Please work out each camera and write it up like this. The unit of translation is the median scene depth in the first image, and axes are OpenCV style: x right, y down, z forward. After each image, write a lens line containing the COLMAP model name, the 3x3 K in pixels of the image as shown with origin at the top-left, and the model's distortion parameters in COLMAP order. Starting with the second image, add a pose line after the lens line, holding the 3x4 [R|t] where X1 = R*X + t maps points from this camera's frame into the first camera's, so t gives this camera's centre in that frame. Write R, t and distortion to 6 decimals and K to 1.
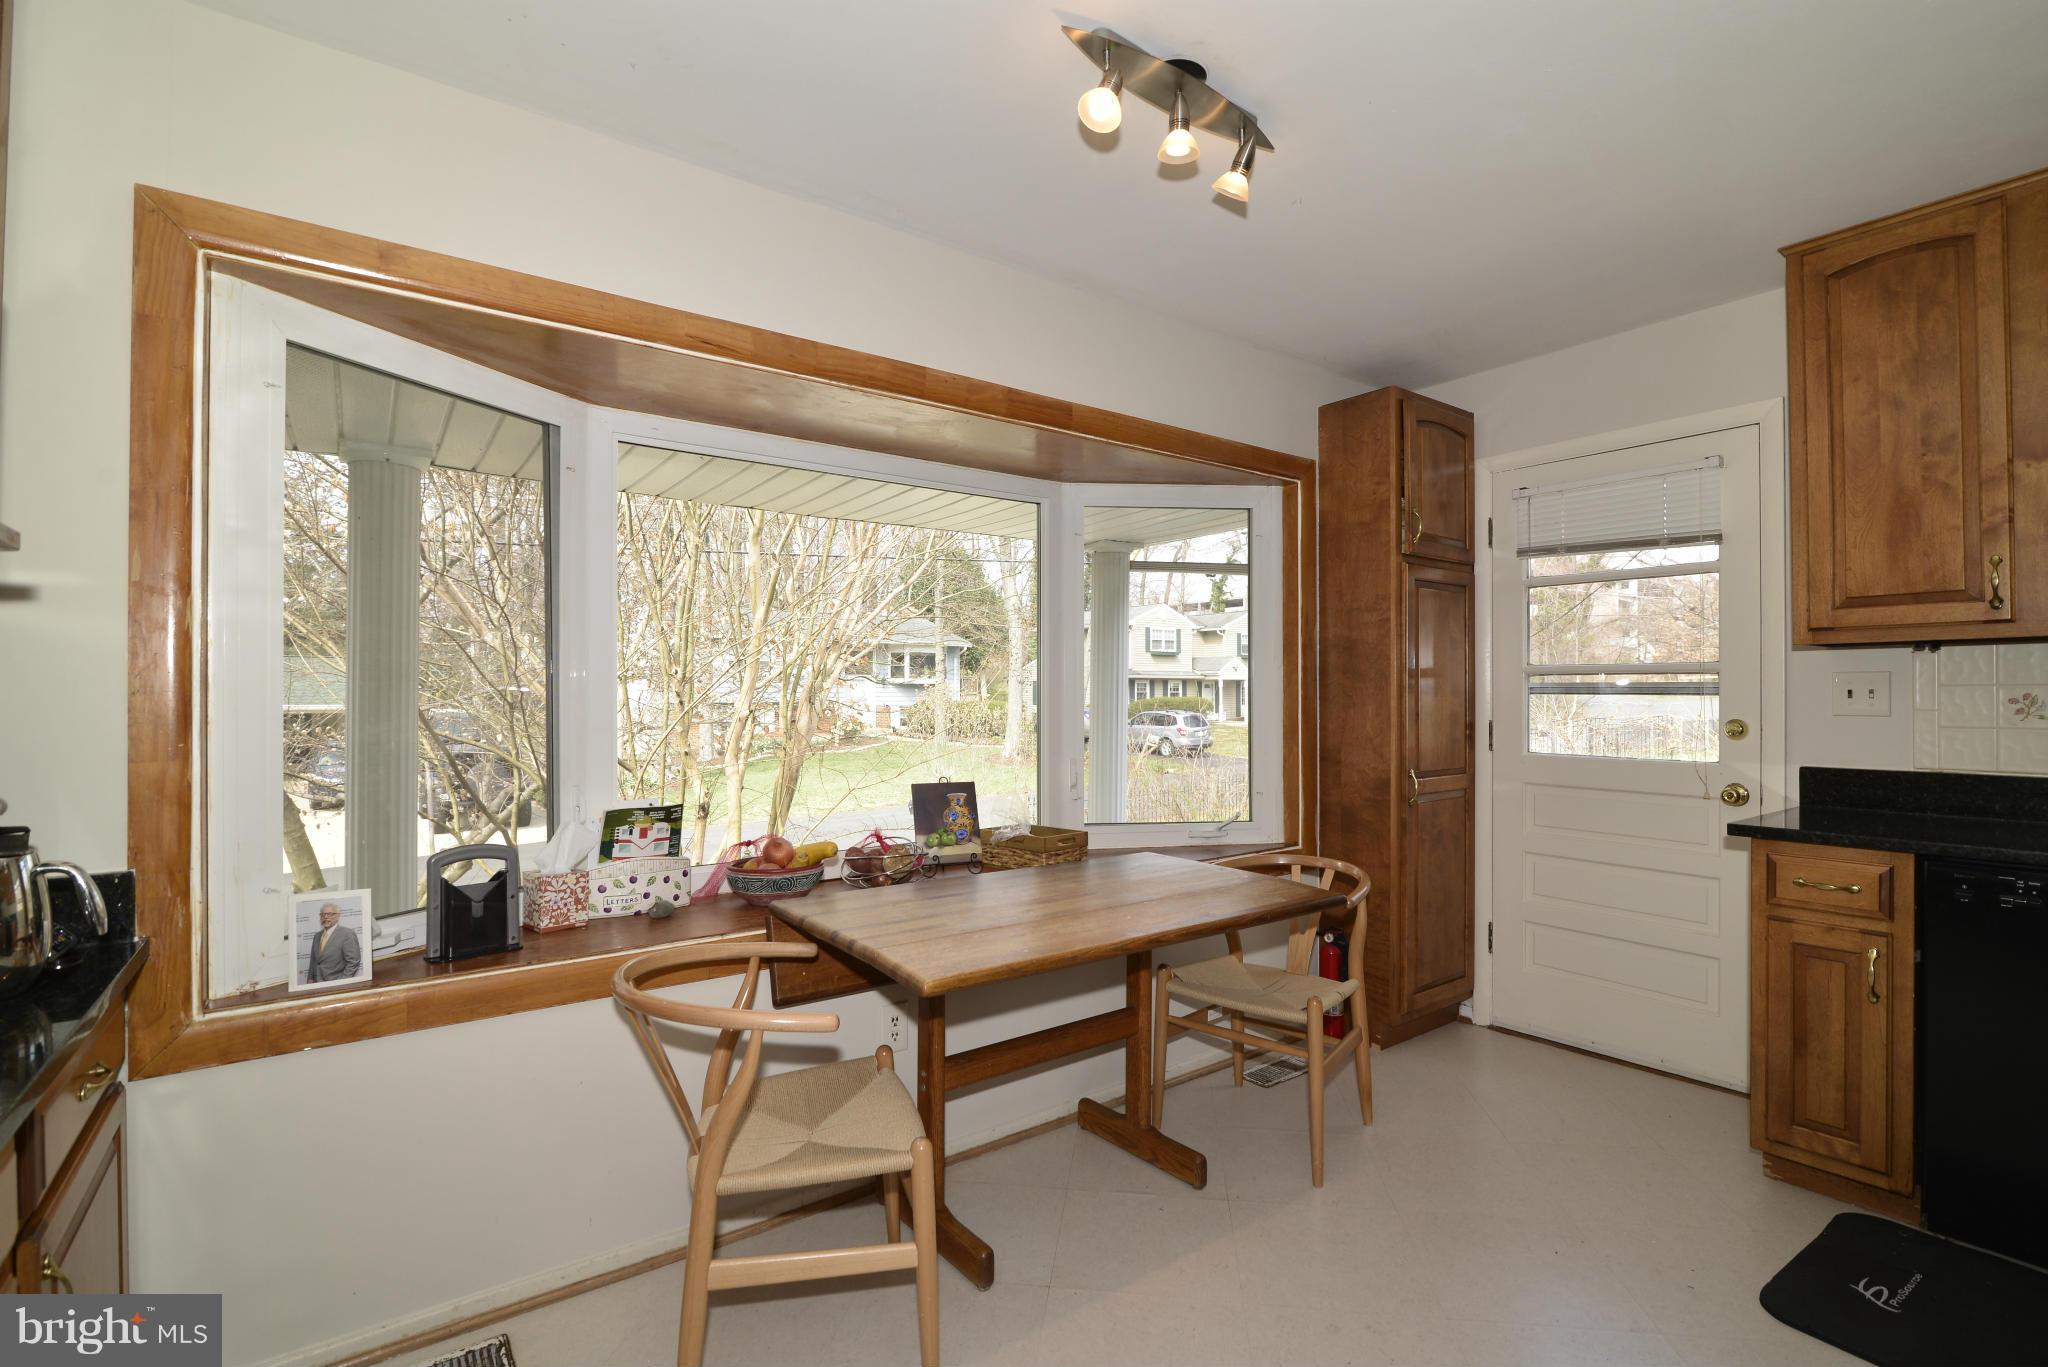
lens RADIAL K [[949.3, 0, 1024.0], [0, 949.3, 683.5], [0, 0, 1]] dist [-0.014673, 0.000789]
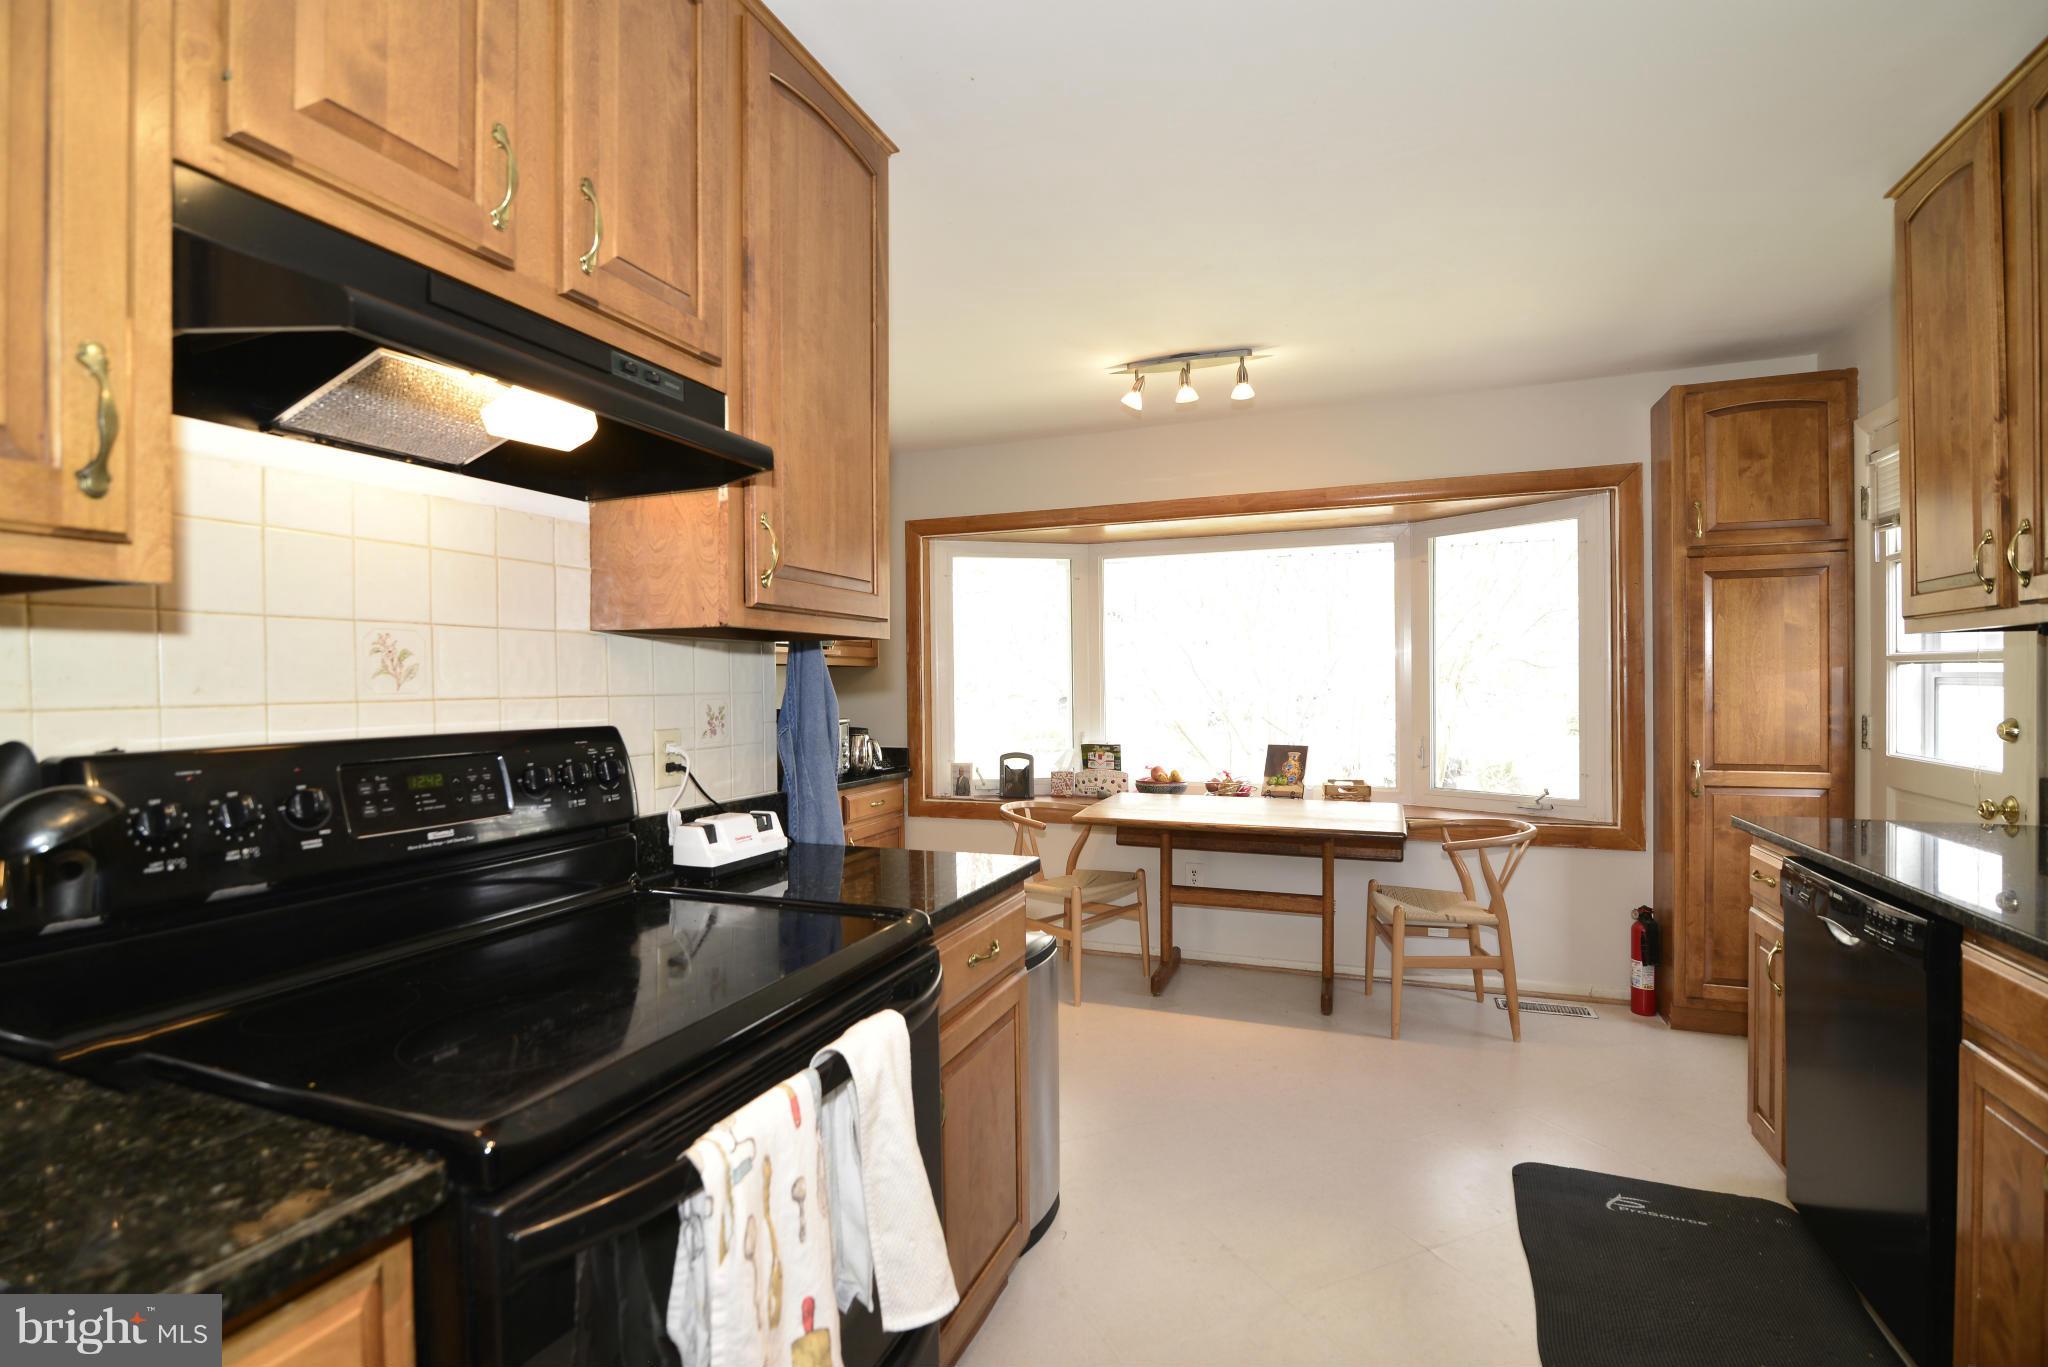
lens RADIAL K [[973.4, 0, 1024.0], [0, 973.4, 683.5], [0, 0, 1]] dist [0.000643, 0.000057]
pose [[0.528579, -0.003077, -0.848879, 1.269877], [0.017239, 0.999826, 0.007110, -0.016119], [0.848709, -0.018392, 0.528540, -0.231350]]
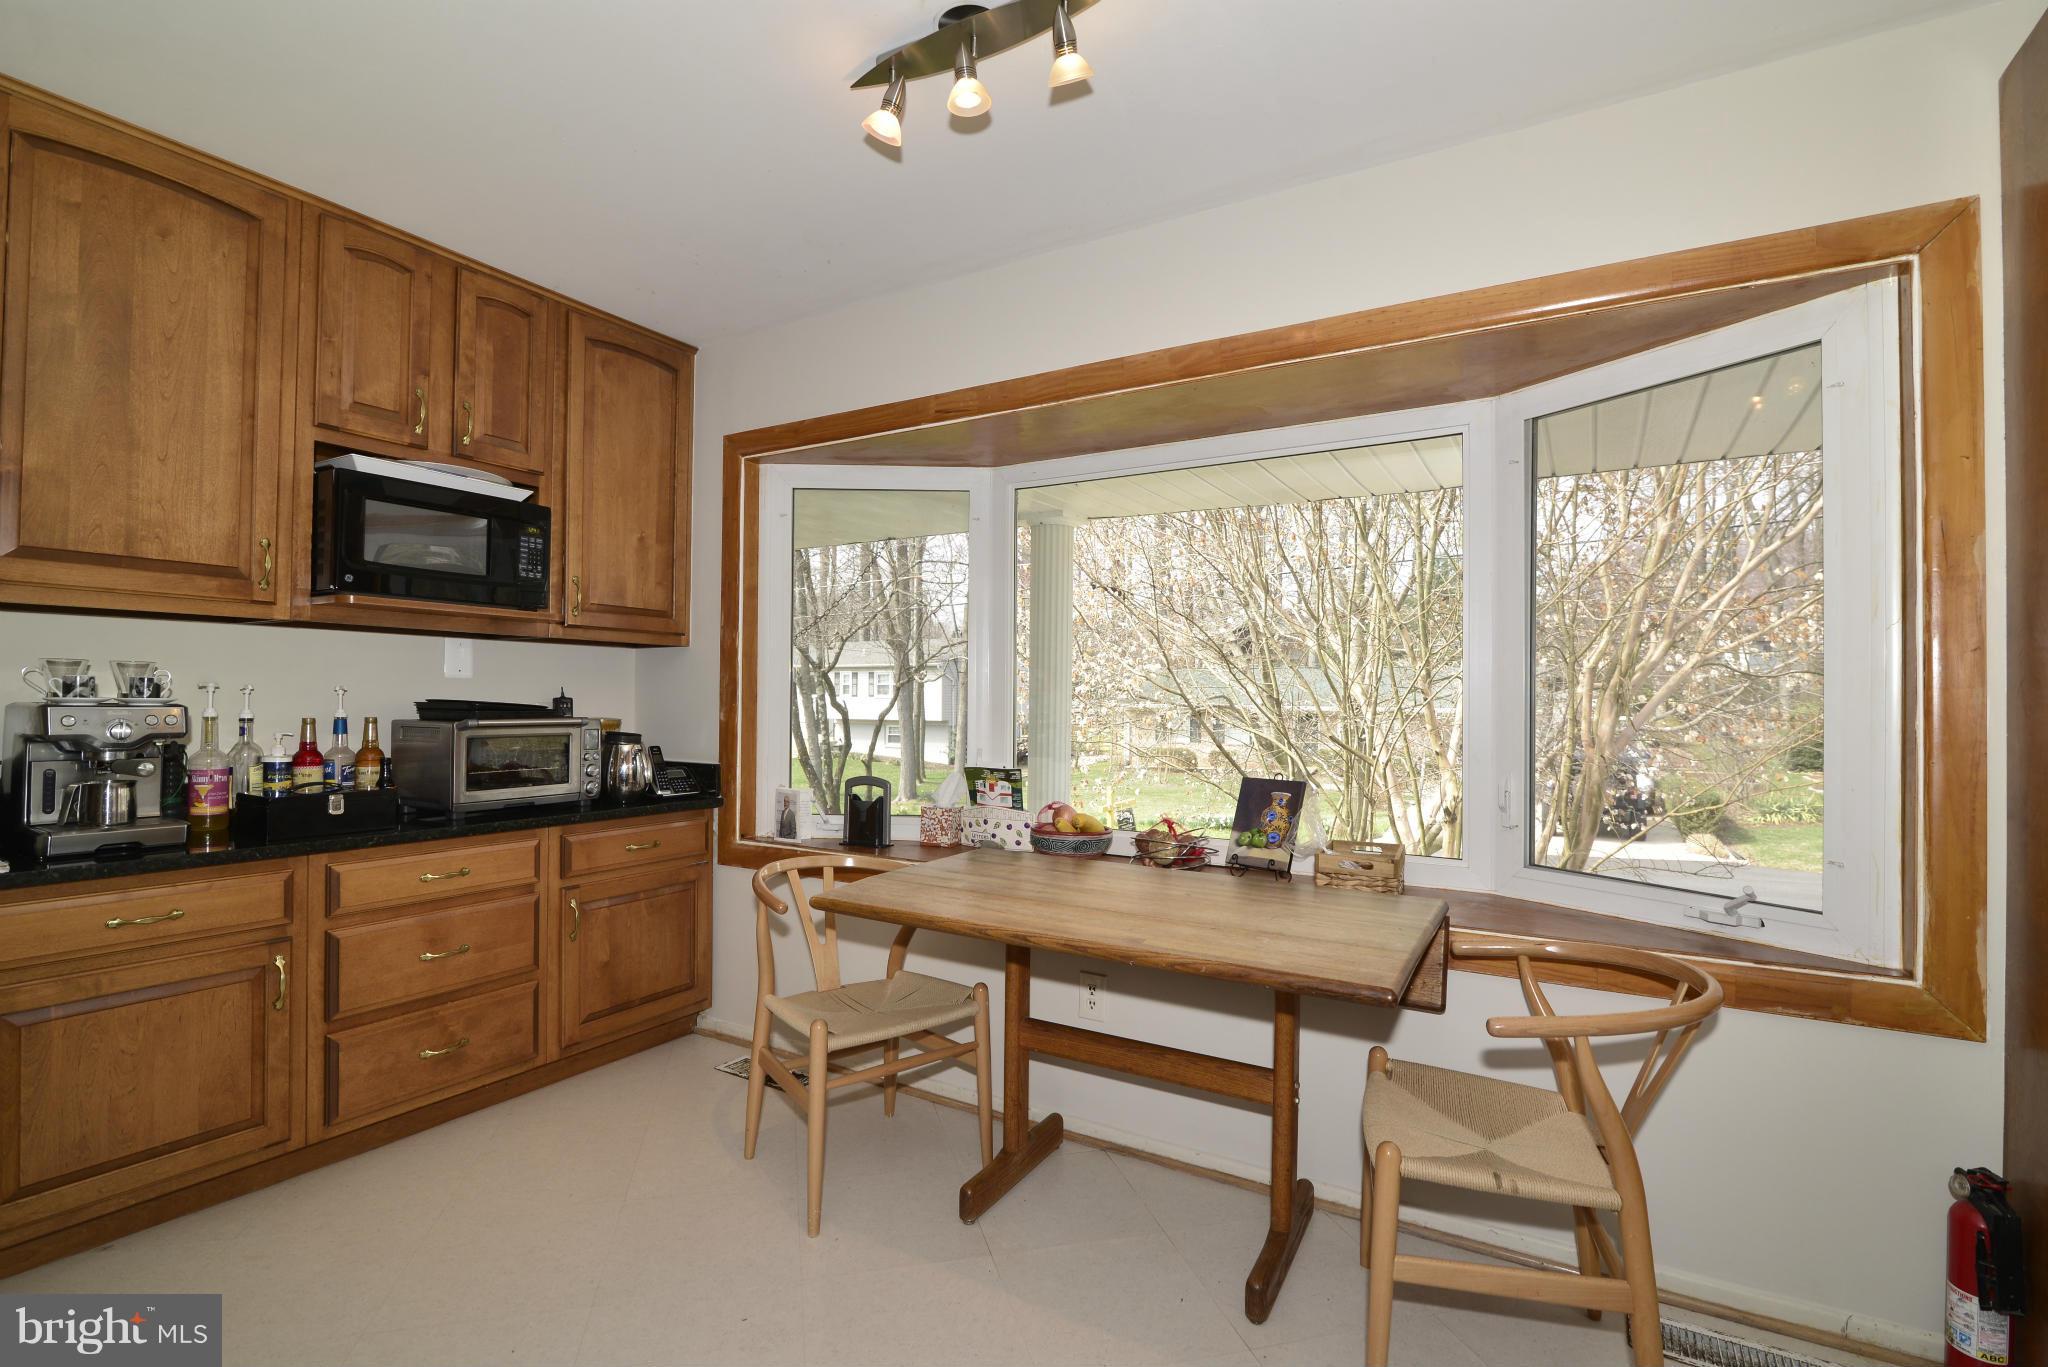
lens RADIAL K [[949.3, 0, 1024.0], [0, 949.3, 683.5], [0, 0, 1]] dist [-0.014673, 0.000789]
pose [[0.378819, -0.010501, -0.925411, 0.828924], [-0.001405, 0.999928, -0.011922, 0.029510], [0.925470, 0.005816, 0.378777, 0.541253]]
